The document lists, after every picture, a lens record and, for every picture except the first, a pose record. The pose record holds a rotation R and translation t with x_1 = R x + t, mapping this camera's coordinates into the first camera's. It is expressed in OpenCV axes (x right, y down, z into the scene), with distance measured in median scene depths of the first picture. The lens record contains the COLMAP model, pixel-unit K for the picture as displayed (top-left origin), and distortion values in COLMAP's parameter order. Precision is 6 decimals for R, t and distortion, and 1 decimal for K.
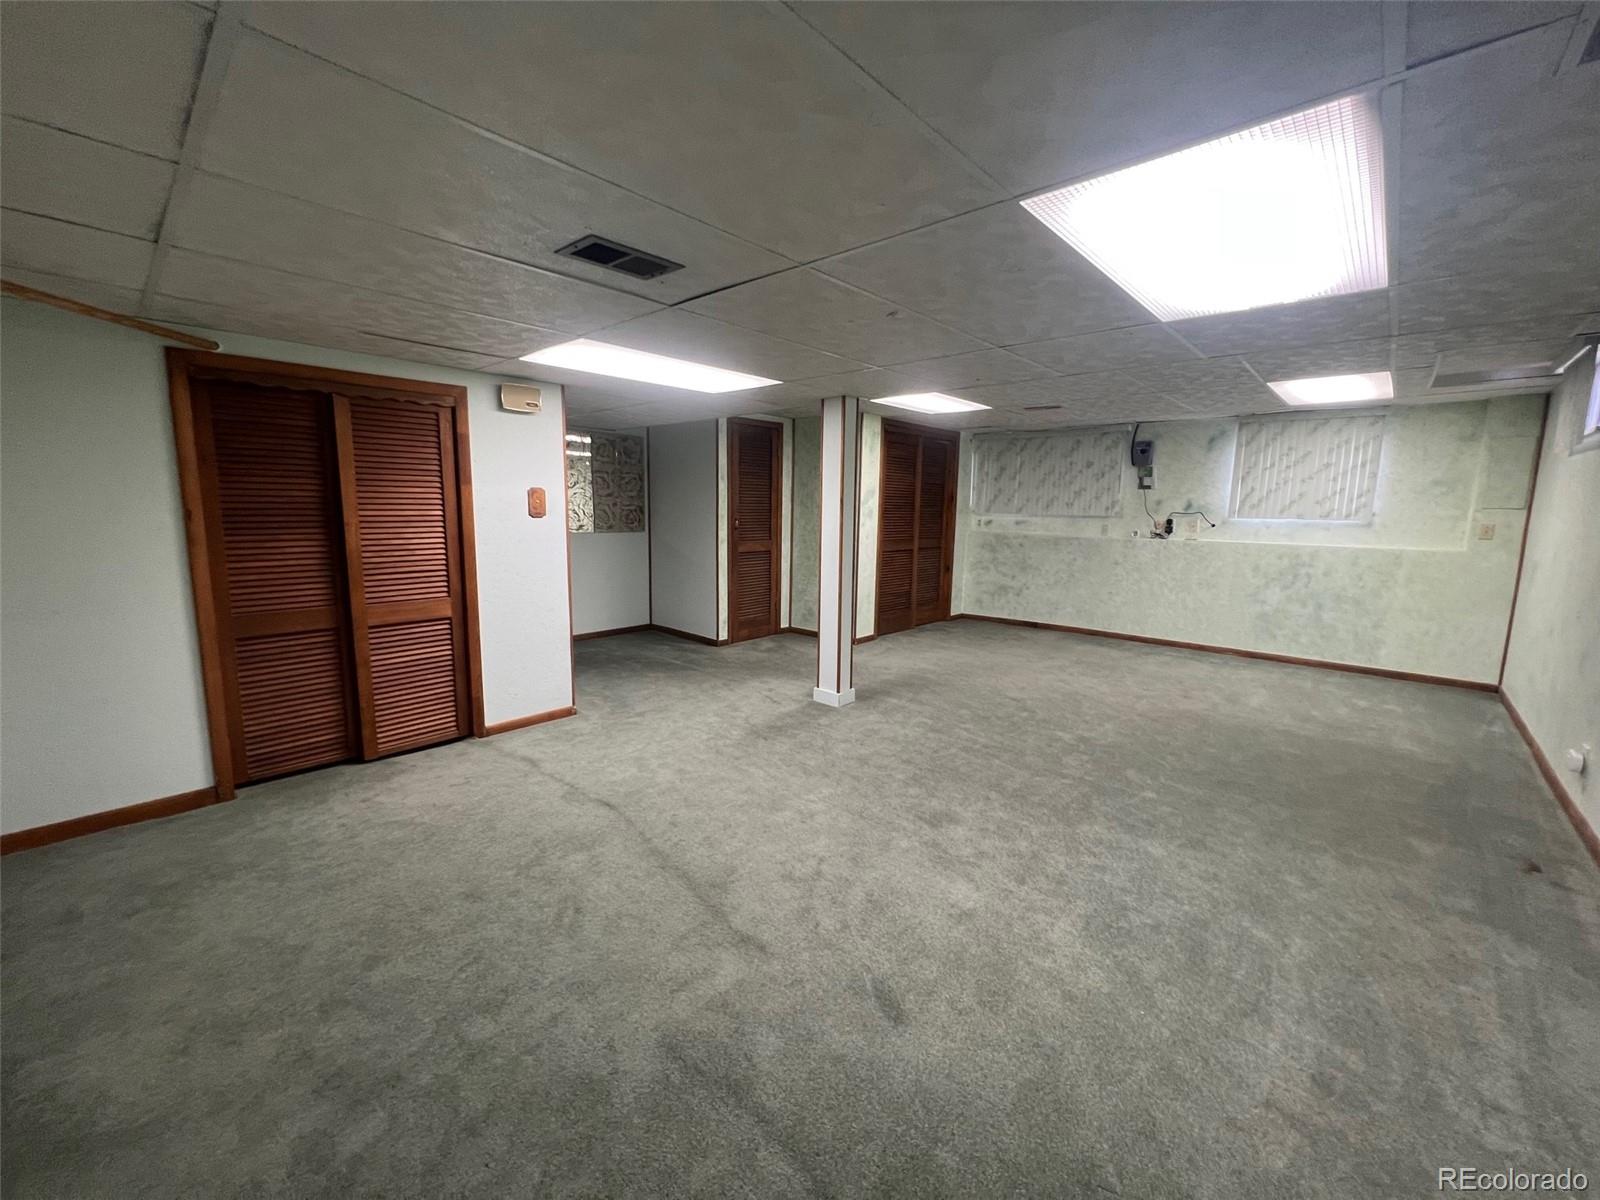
lens RADIAL K [[639.7, 0, 800.0], [0, 639.7, 600.0], [0, 0, 1]] dist [0.001165, -0.000169]
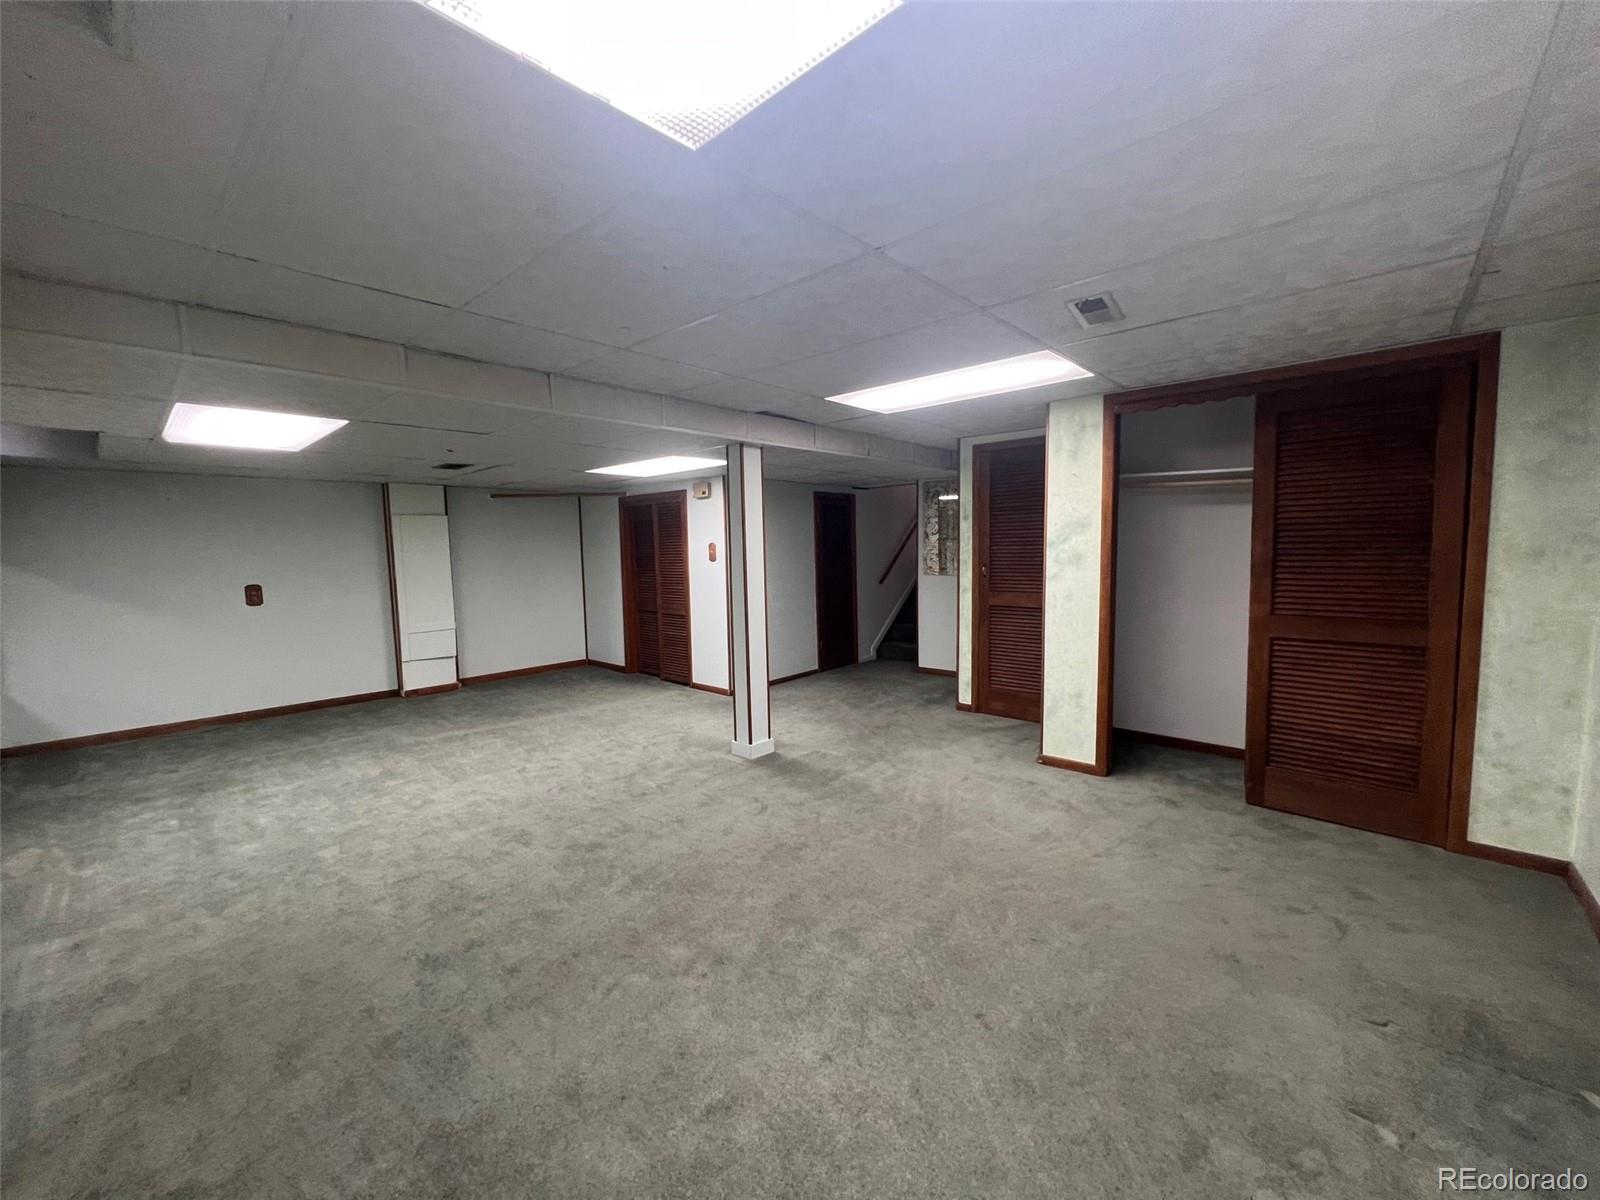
lens RADIAL K [[639.7, 0, 800.0], [0, 639.7, 600.0], [0, 0, 1]] dist [0.001165, -0.000169]
pose [[0.004086, 0.069644, -0.997564, 0.732249], [-0.131903, 0.988893, 0.068499, -0.106421], [0.991254, 0.131302, 0.013227, 0.752960]]
